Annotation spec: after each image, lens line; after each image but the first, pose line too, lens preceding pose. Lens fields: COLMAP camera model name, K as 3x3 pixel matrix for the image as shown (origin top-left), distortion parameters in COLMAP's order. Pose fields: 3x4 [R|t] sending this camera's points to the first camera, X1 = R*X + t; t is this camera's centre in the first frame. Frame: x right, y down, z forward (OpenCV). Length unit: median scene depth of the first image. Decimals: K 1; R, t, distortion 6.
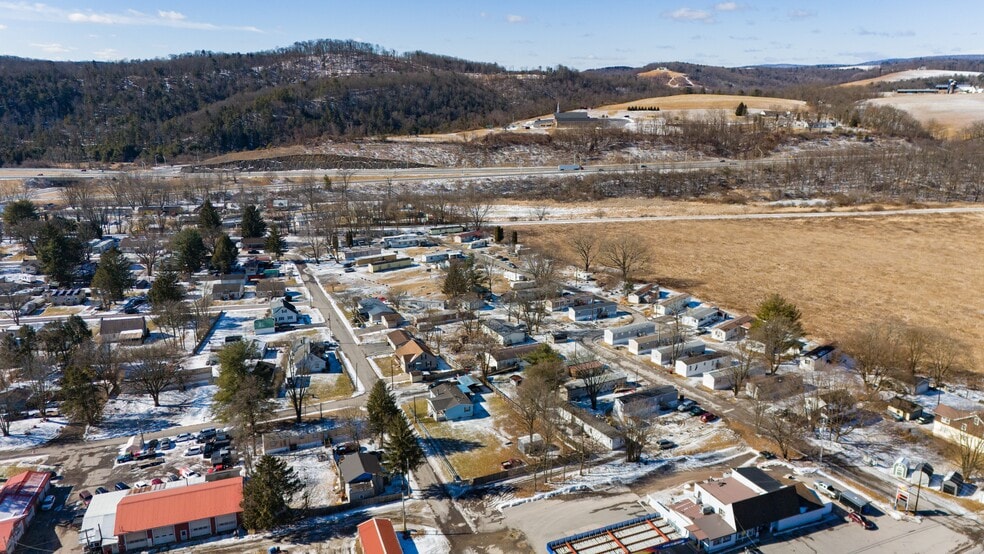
lens RADIAL K [[714.6, 0, 492.0], [0, 714.6, 277.0], [0, 0, 1]] dist [0.104999, -0.118024]
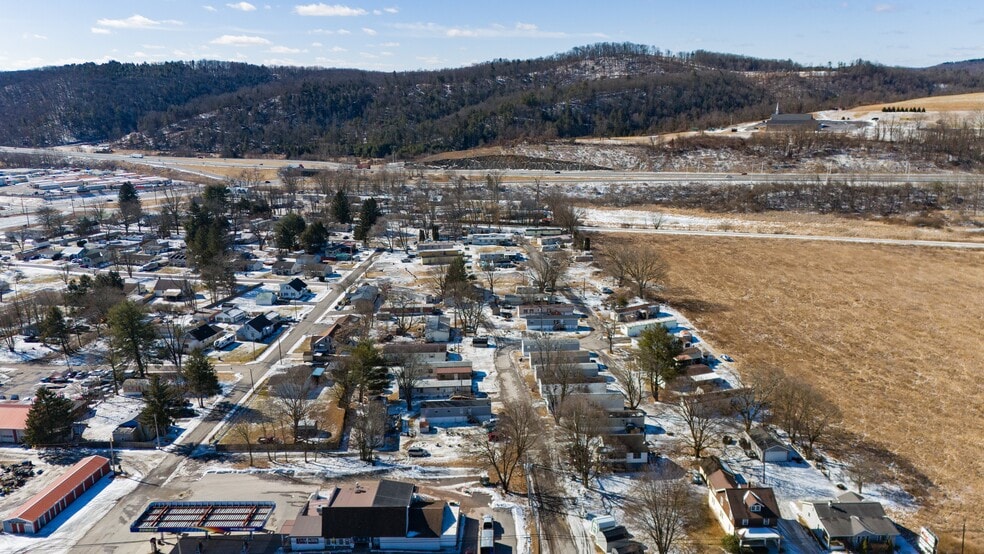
lens RADIAL K [[714.6, 0, 492.0], [0, 714.6, 277.0], [0, 0, 1]] dist [0.104999, -0.118024]
pose [[0.903789, 0.098669, -0.416450, 0.194327], [-0.099726, 0.994828, 0.019275, -0.009672], [0.416198, 0.024111, 0.908954, 0.038154]]
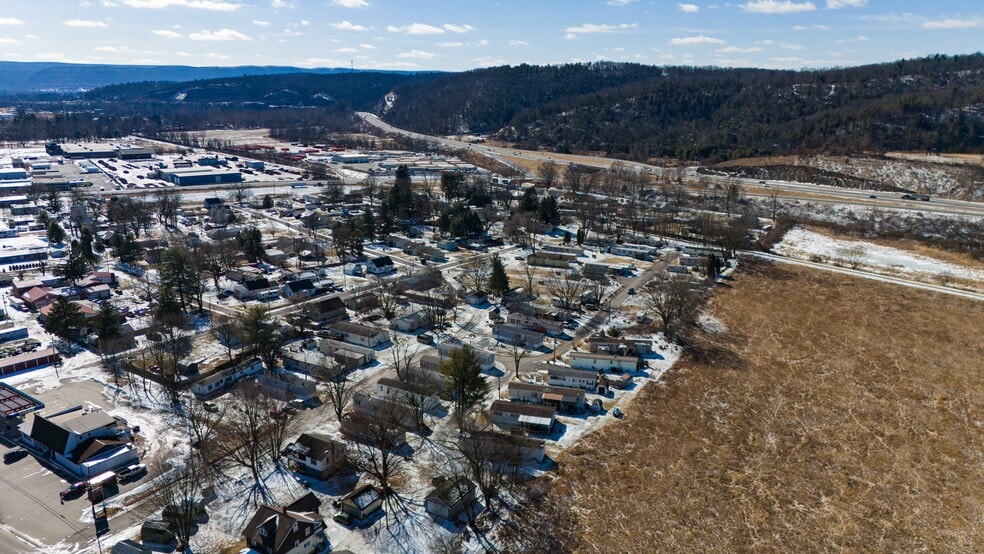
lens RADIAL K [[714.6, 0, 492.0], [0, 714.6, 277.0], [0, 0, 1]] dist [0.104999, -0.118024]
pose [[0.508011, 0.221507, -0.832382, 0.364891], [-0.229741, 0.966205, 0.116906, -0.052221], [0.830147, 0.131843, 0.541732, 0.196210]]
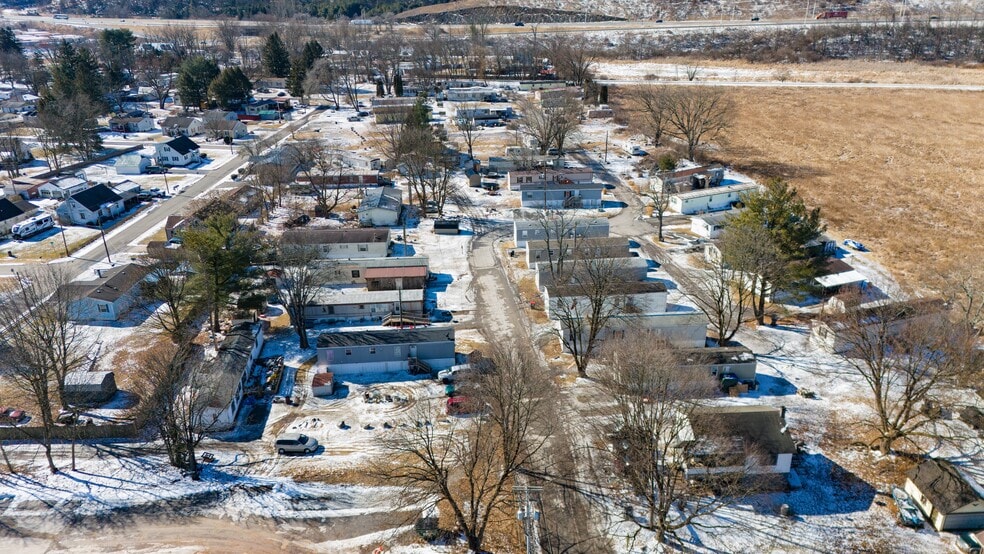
lens RADIAL K [[714.6, 0, 492.0], [0, 714.6, 277.0], [0, 0, 1]] dist [0.104999, -0.118024]
pose [[0.908566, 0.149771, -0.389970, 0.142369], [-0.091683, 0.982251, 0.163636, 0.009157], [0.407556, -0.112920, 0.906172, 0.171013]]
